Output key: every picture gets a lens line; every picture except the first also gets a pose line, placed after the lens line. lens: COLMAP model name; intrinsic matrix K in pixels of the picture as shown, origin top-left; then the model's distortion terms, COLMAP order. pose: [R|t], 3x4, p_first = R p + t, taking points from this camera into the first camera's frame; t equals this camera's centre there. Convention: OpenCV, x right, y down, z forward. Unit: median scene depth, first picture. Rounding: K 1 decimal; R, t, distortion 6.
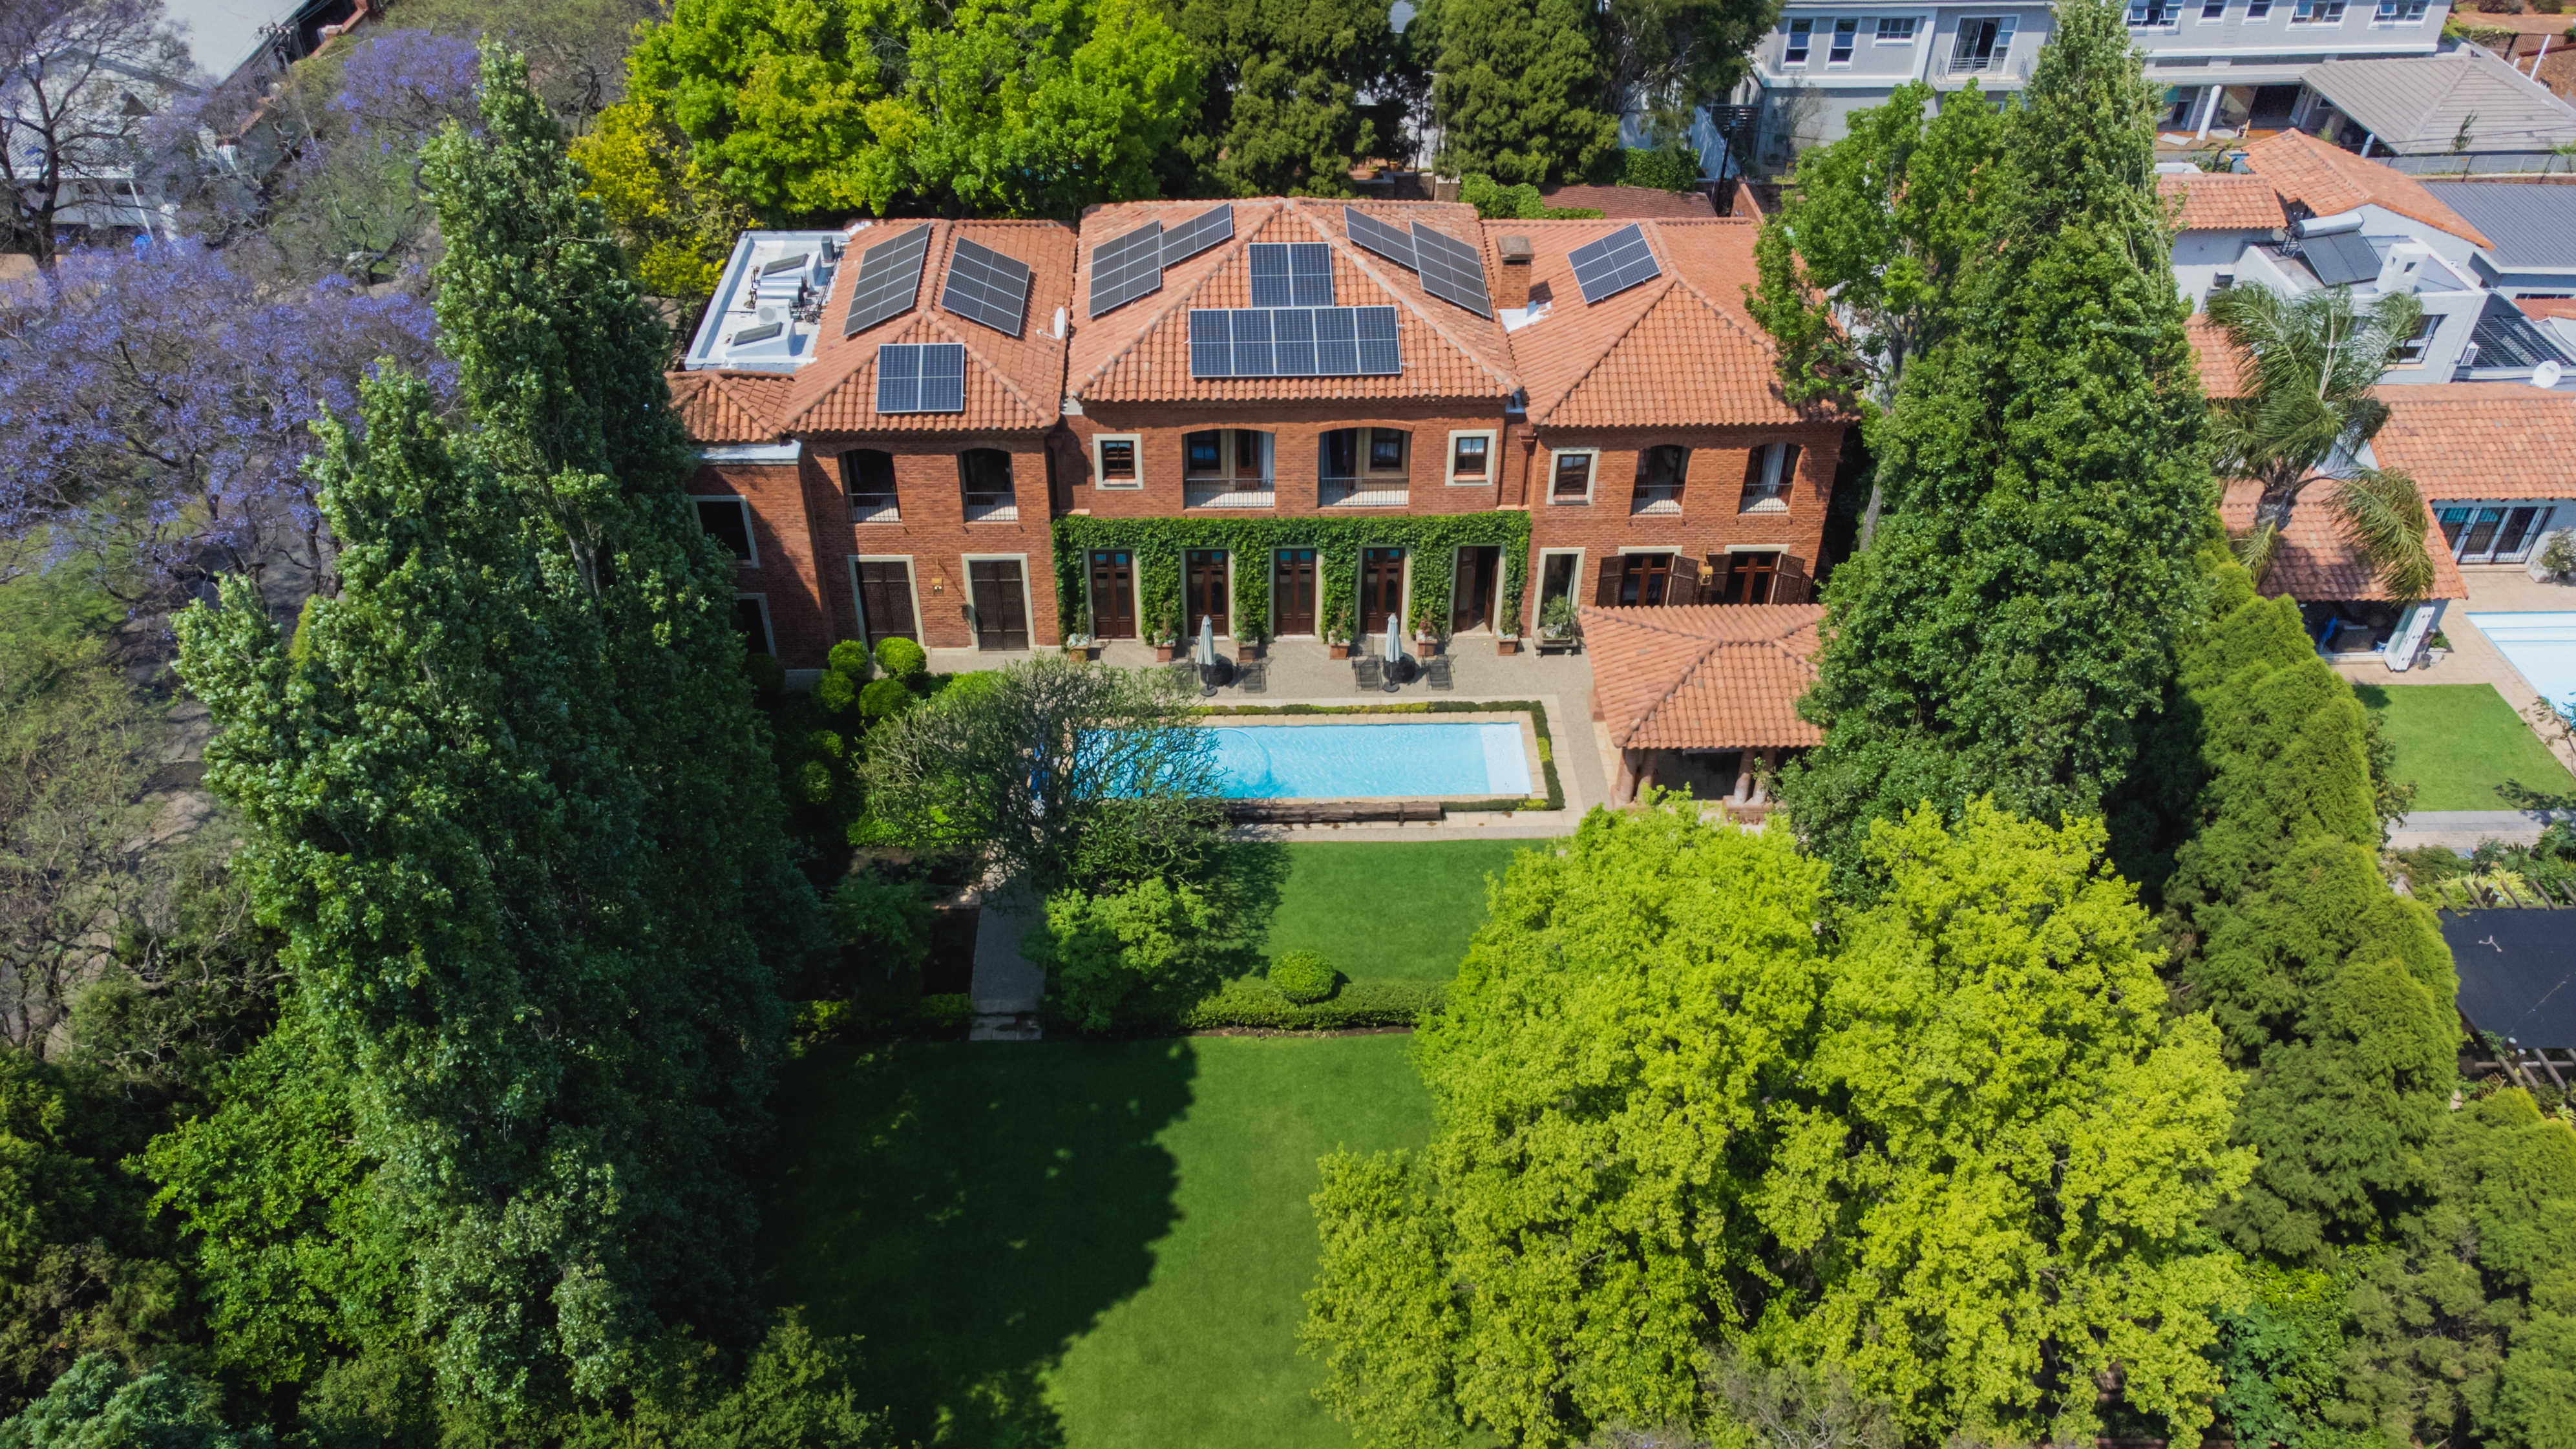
lens RADIAL K [[1879.2, 0, 1313.8], [0, 1879.2, 745.8], [0, 0, 1]] dist [0.027814, -0.002705]
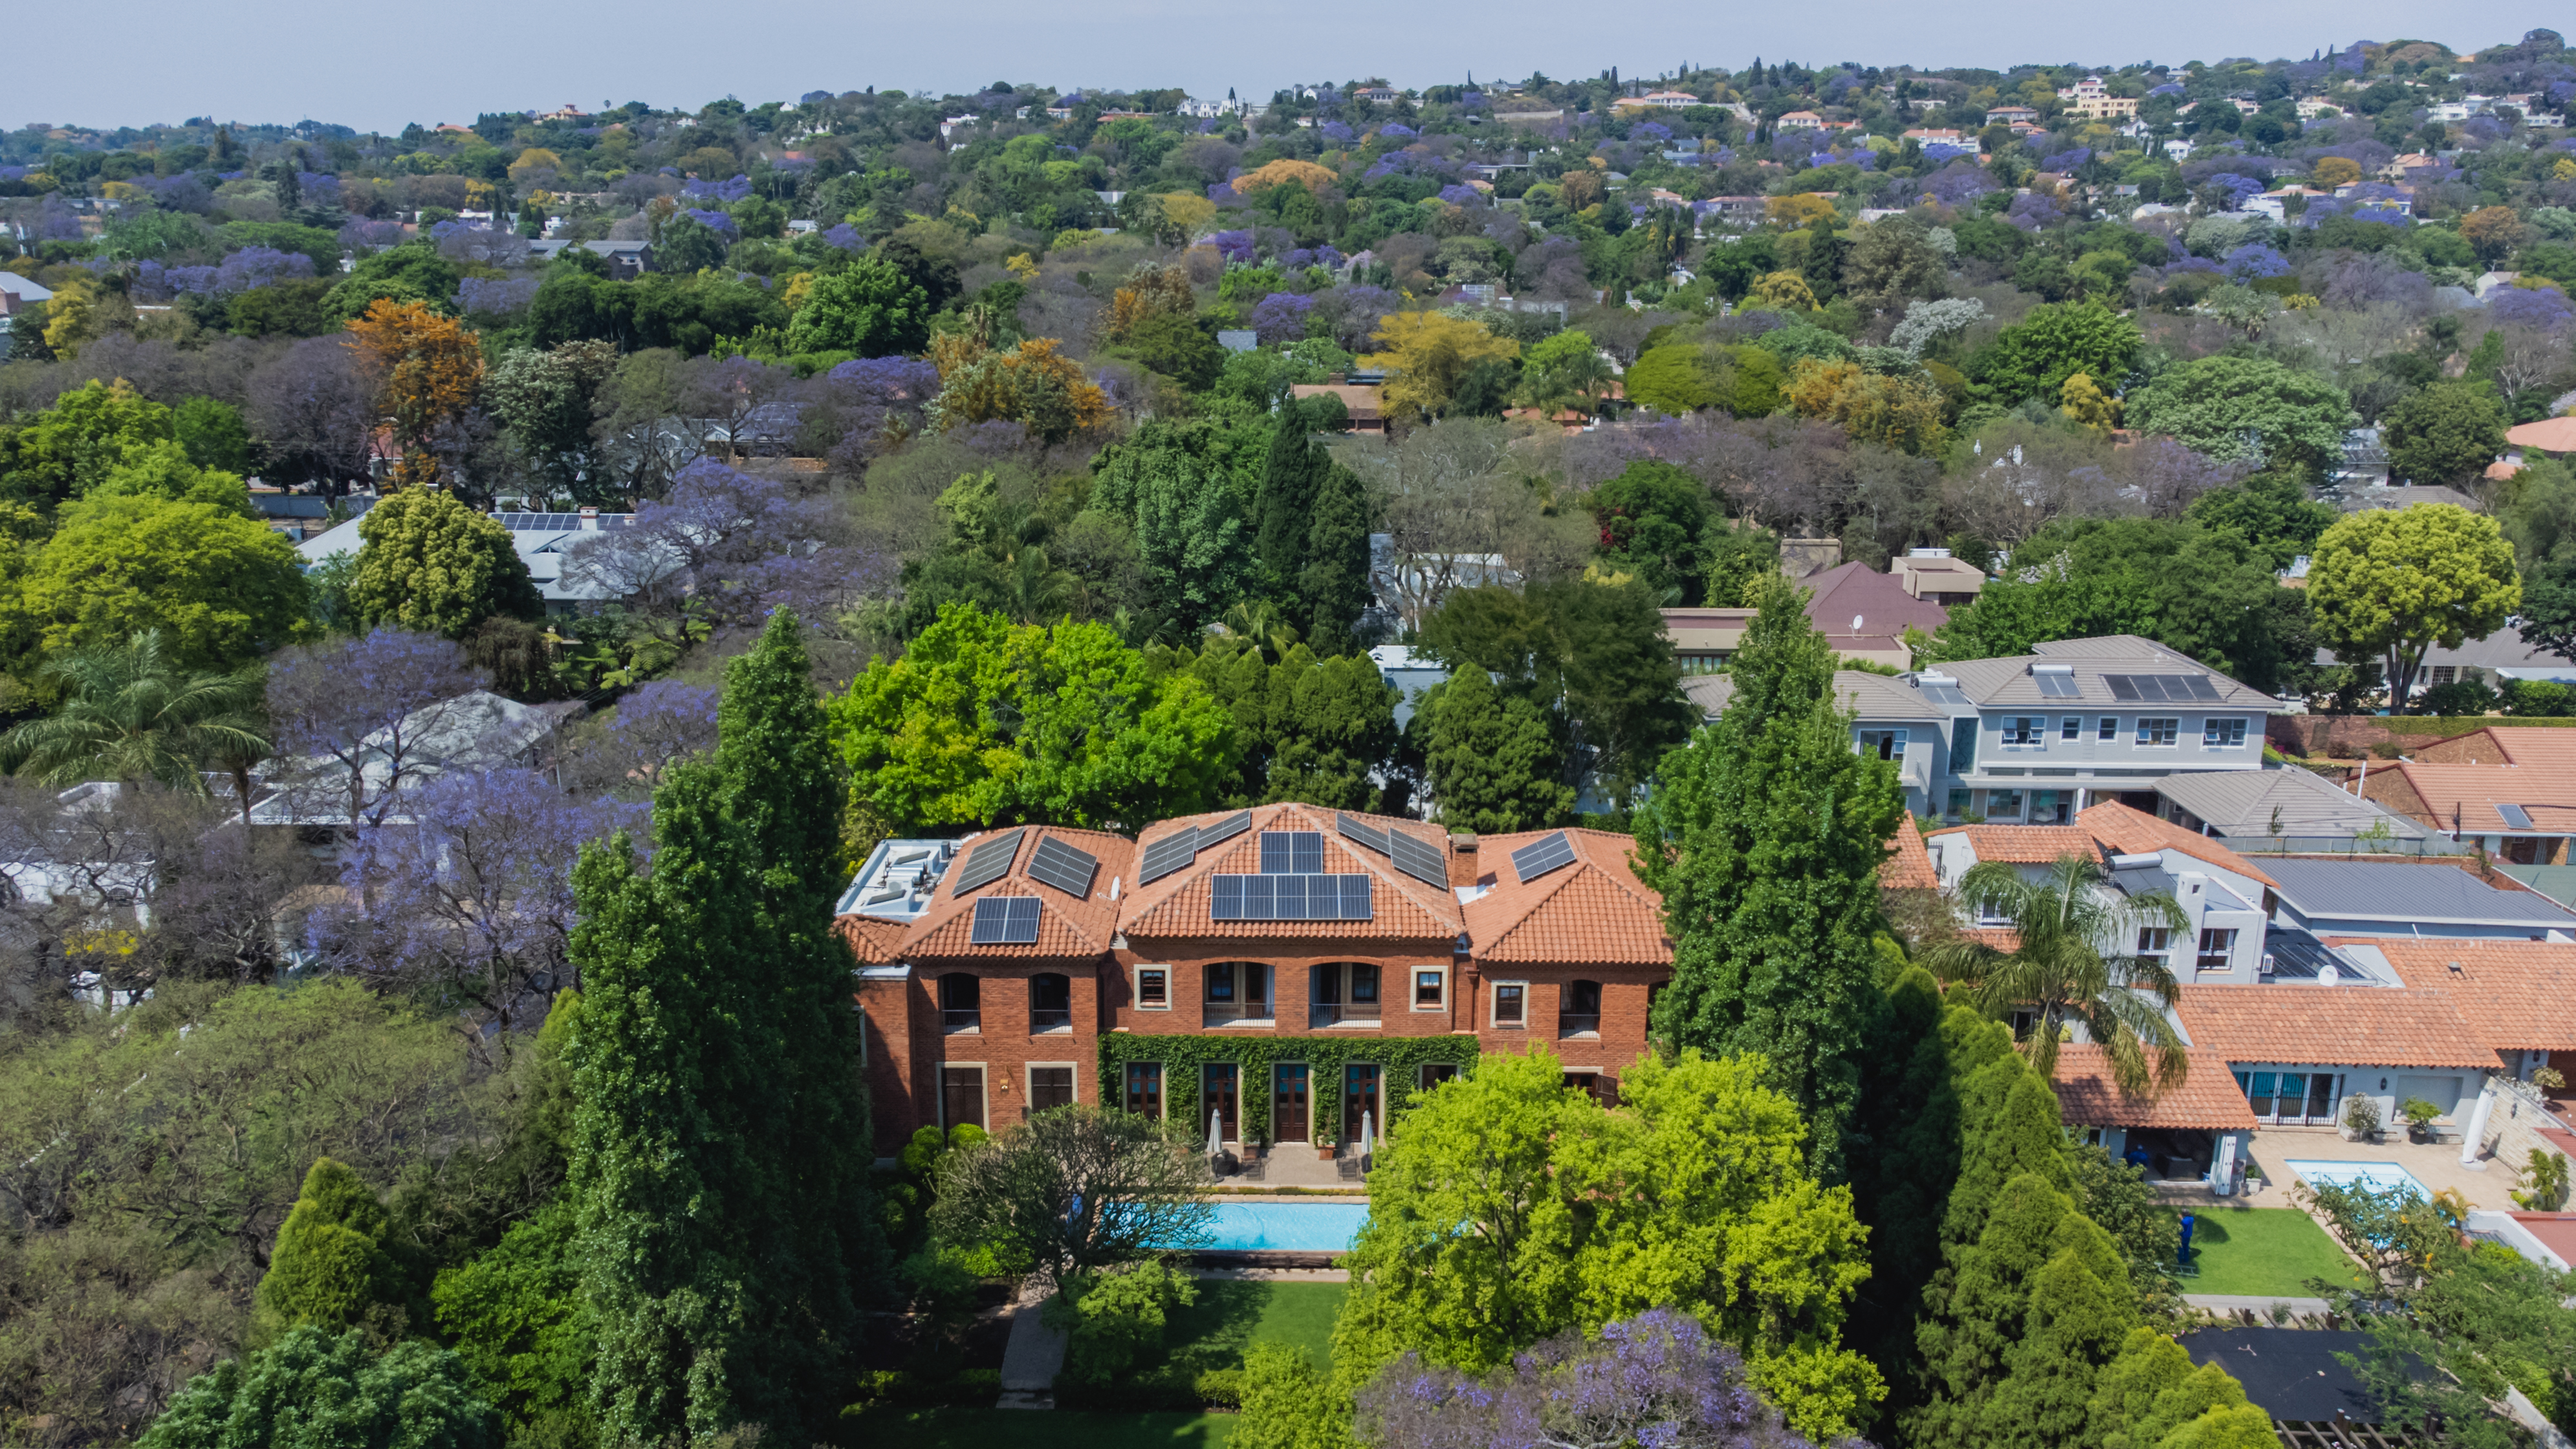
lens RADIAL K [[1879.1, 0, 1313.8], [0, 1879.1, 745.8], [0, 0, 1]] dist [0.027814, -0.002705]
pose [[0.998831, 0.004099, -0.048166, 0.065213], [-0.023076, 0.915969, -0.400585, 0.204005], [0.042476, 0.401228, 0.914993, -0.229973]]
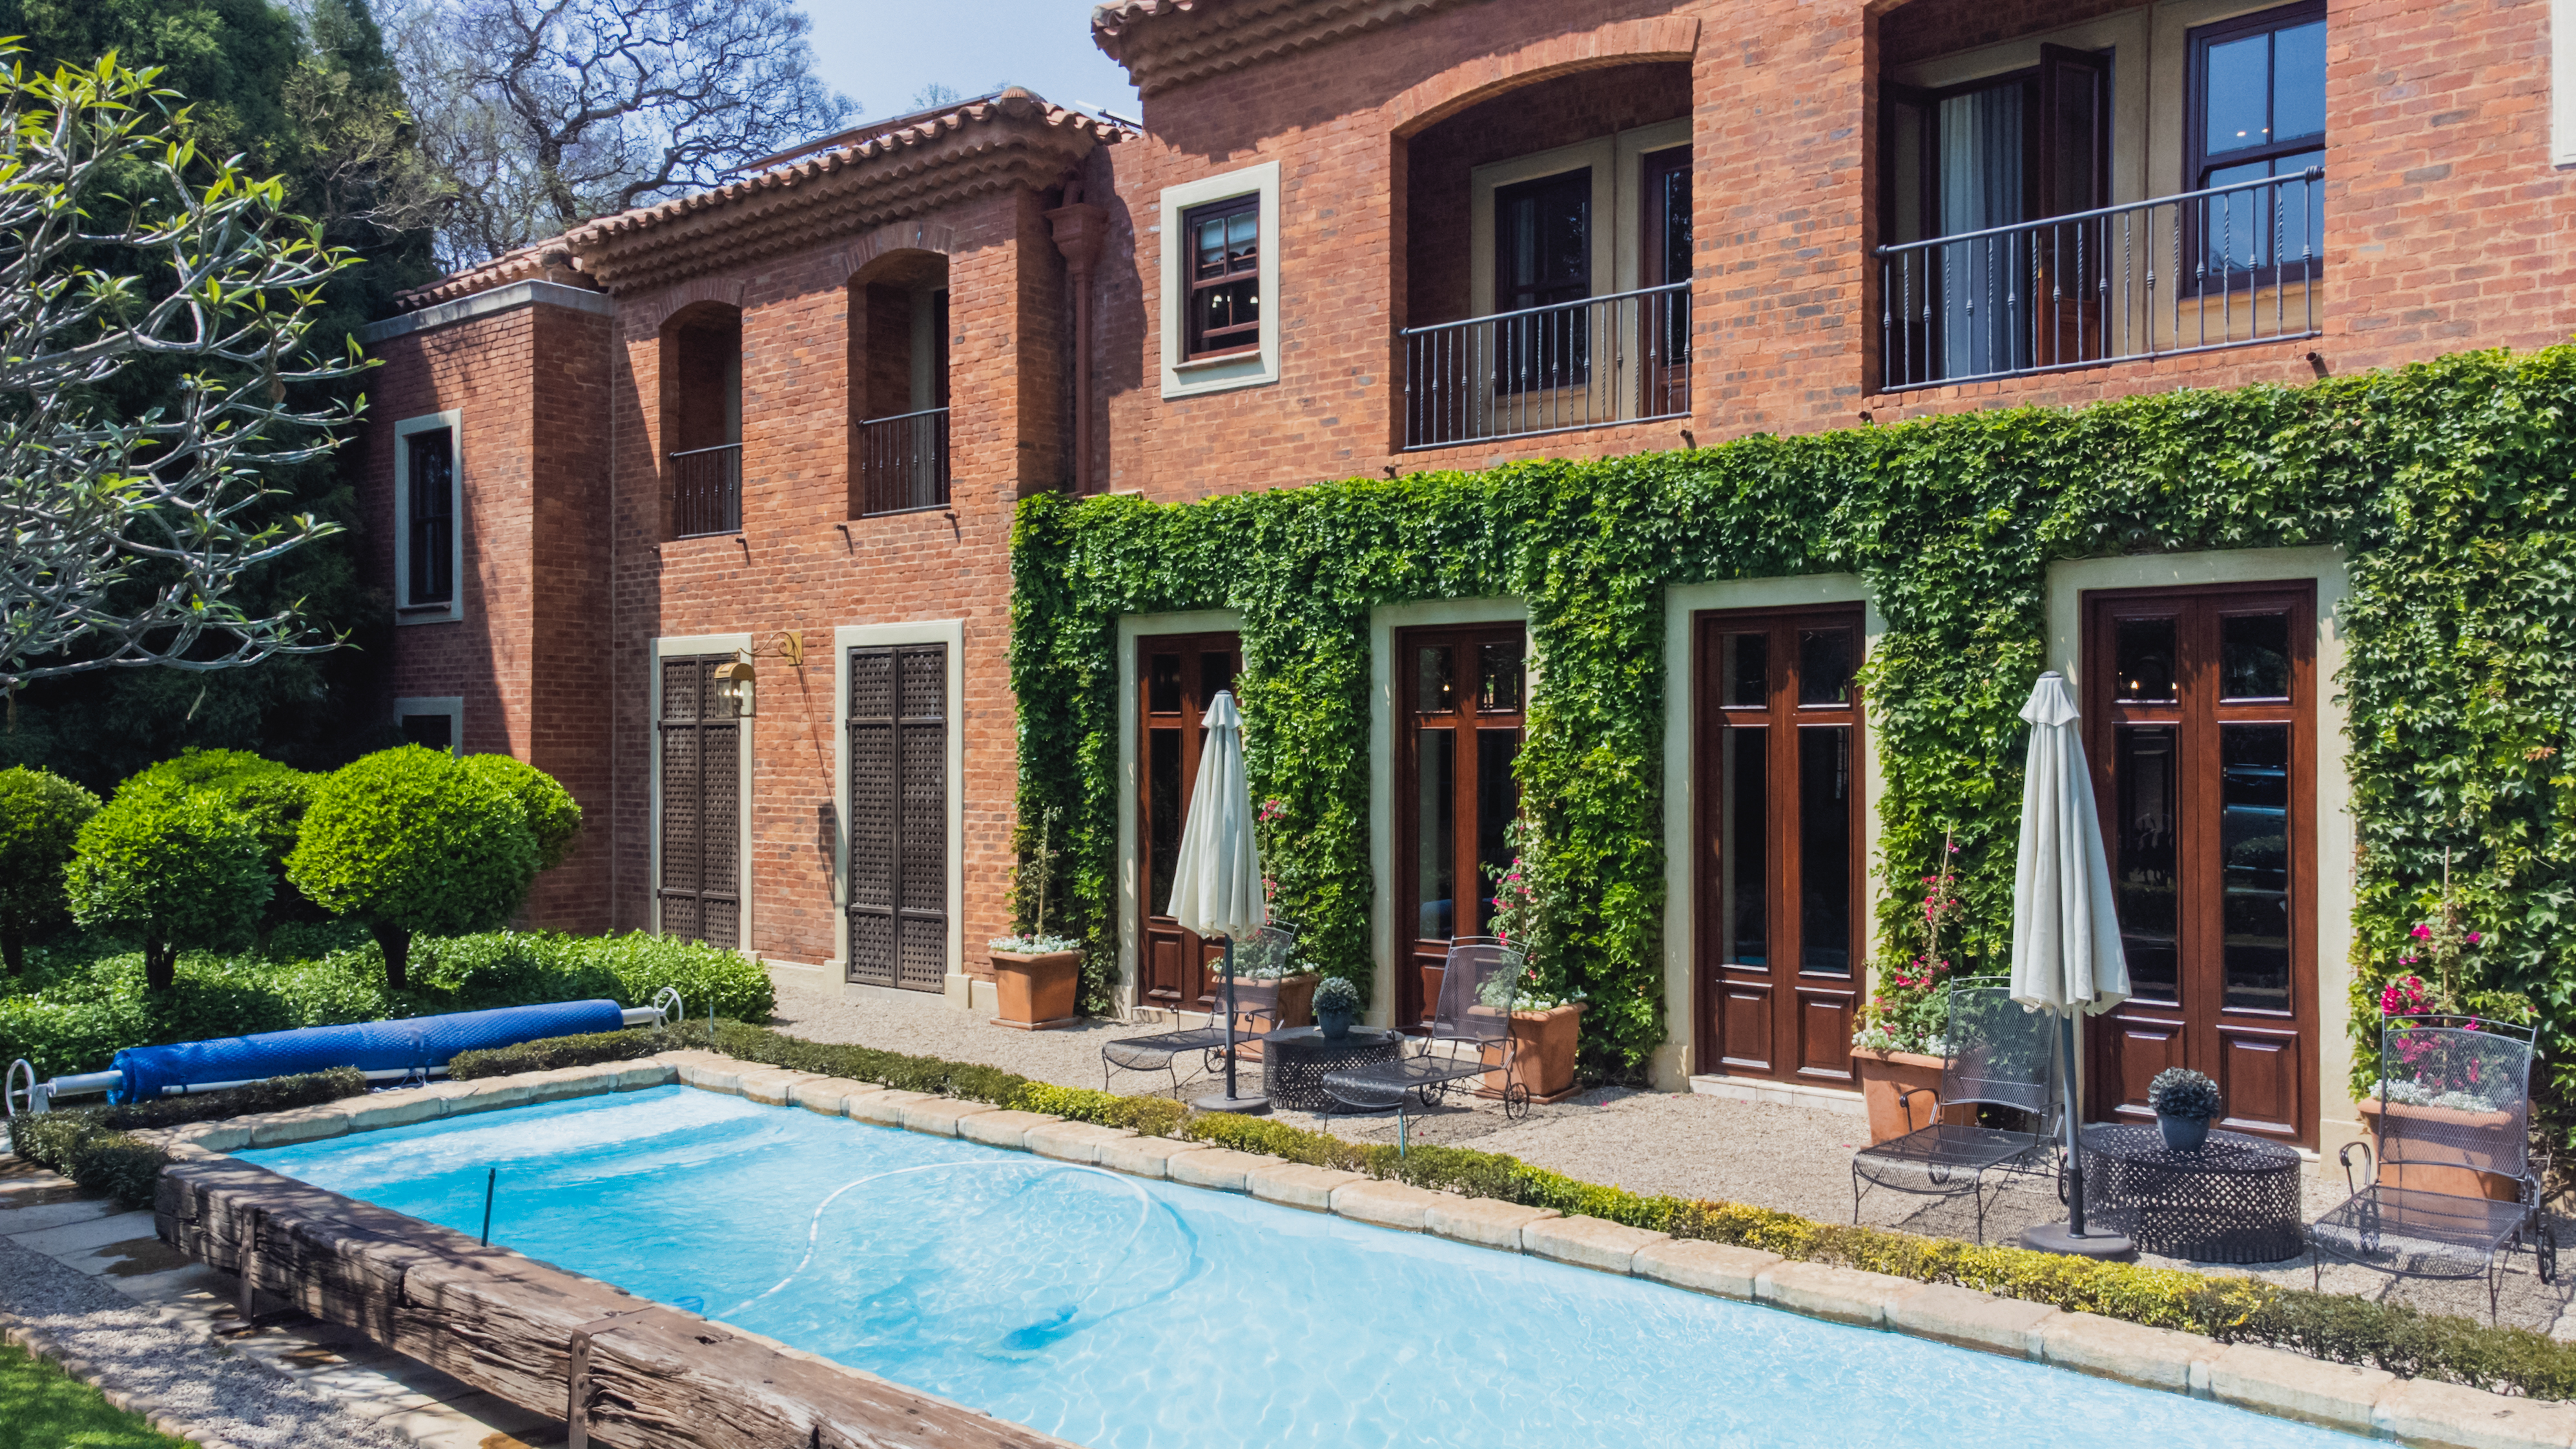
lens RADIAL K [[1910.5, 0, 1308.5], [0, 1910.5, 759.8], [0, 0, 1]] dist [0.052491, 0.000528]
pose [[0.739371, -0.008887, -0.673240, 0.106659], [-0.411542, 0.785418, -0.462334, 0.041088], [0.532883, 0.618902, 0.577058, 0.857994]]
